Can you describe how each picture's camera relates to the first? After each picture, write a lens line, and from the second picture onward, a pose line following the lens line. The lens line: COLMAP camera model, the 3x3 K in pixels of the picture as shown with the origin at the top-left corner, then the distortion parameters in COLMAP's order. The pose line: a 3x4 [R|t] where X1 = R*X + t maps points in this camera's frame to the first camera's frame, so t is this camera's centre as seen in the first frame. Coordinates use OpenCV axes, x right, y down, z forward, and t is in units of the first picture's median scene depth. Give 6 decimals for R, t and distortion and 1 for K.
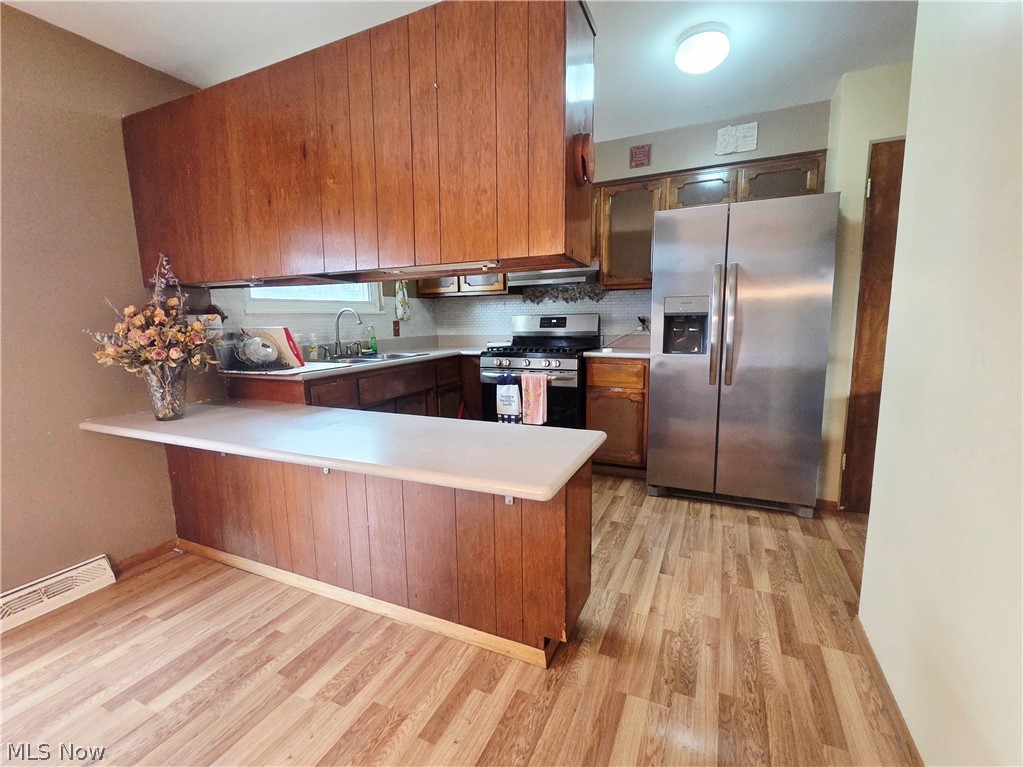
lens RADIAL K [[451.0, 0, 512.5], [0, 451.0, 381.7], [0, 0, 1]] dist [0.001100, -0.000576]
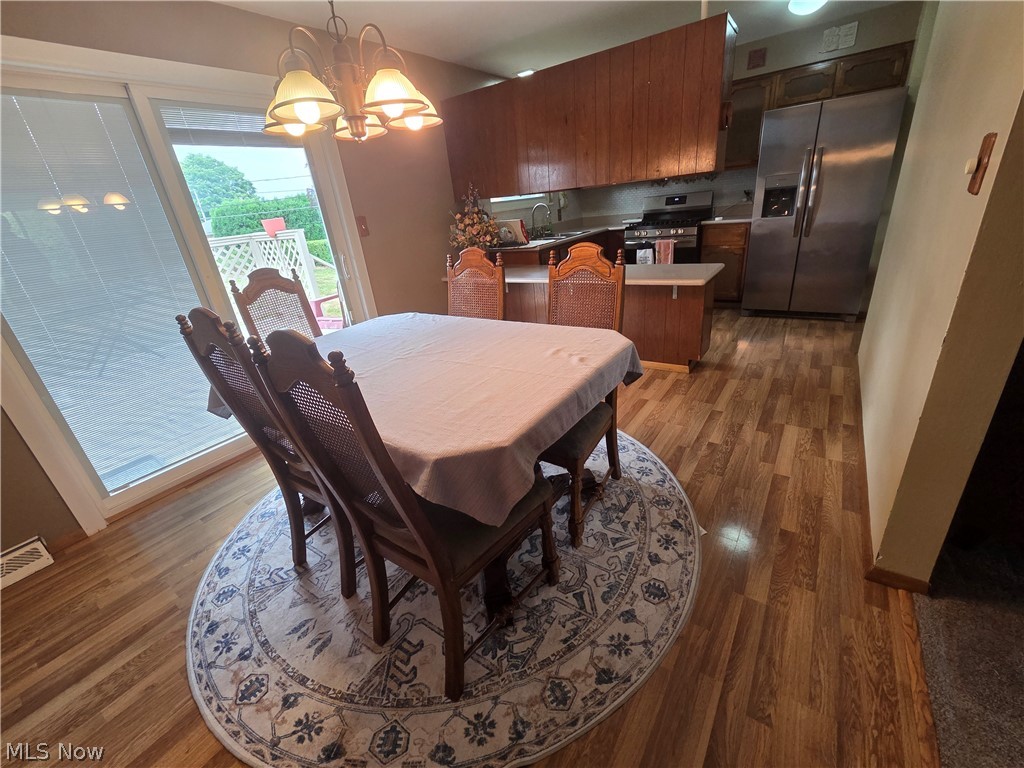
lens RADIAL K [[421.6, 0, 510.6], [0, 421.6, 386.8], [0, 0, 1]] dist [-0.007095, 0.000911]
pose [[0.979846, -0.005024, -0.199693, -0.193444], [0.060471, 0.960238, 0.272557, 0.043297], [0.190383, -0.279139, 0.941188, -0.588255]]
